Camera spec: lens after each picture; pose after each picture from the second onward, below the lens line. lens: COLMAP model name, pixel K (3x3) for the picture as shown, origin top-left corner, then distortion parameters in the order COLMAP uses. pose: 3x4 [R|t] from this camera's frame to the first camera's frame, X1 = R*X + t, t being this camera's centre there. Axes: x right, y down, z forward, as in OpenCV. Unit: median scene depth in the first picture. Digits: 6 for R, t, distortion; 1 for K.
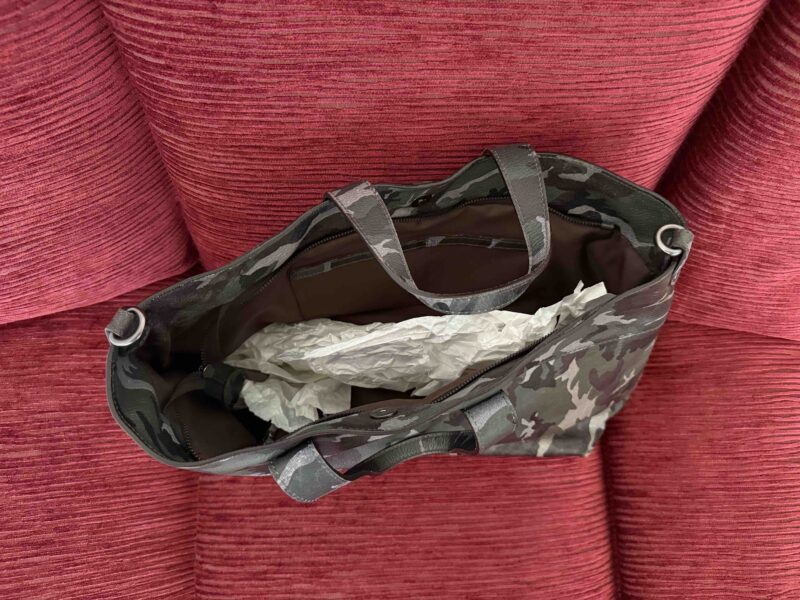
lens RADIAL K [[582.7, 0, 401.0], [0, 582.7, 295.3], [0, 0, 1]] dist [-0.027746, 0.008190]
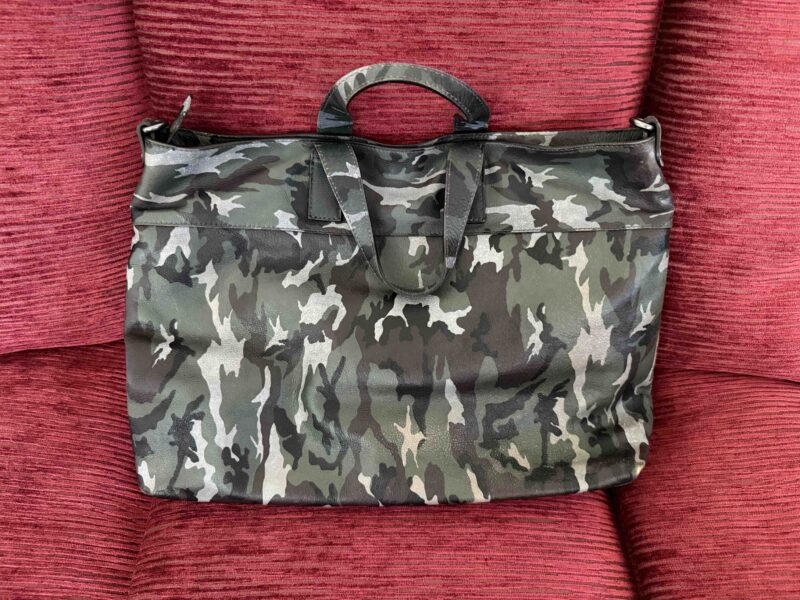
lens RADIAL K [[582.7, 0, 396.0], [0, 582.7, 300.5], [0, 0, 1]] dist [-0.027746, 0.008190]
pose [[0.998423, -0.023220, -0.051118, 0.086294], [-0.003375, 0.884002, -0.467471, 0.436496], [0.056043, 0.466906, 0.882529, 0.100953]]
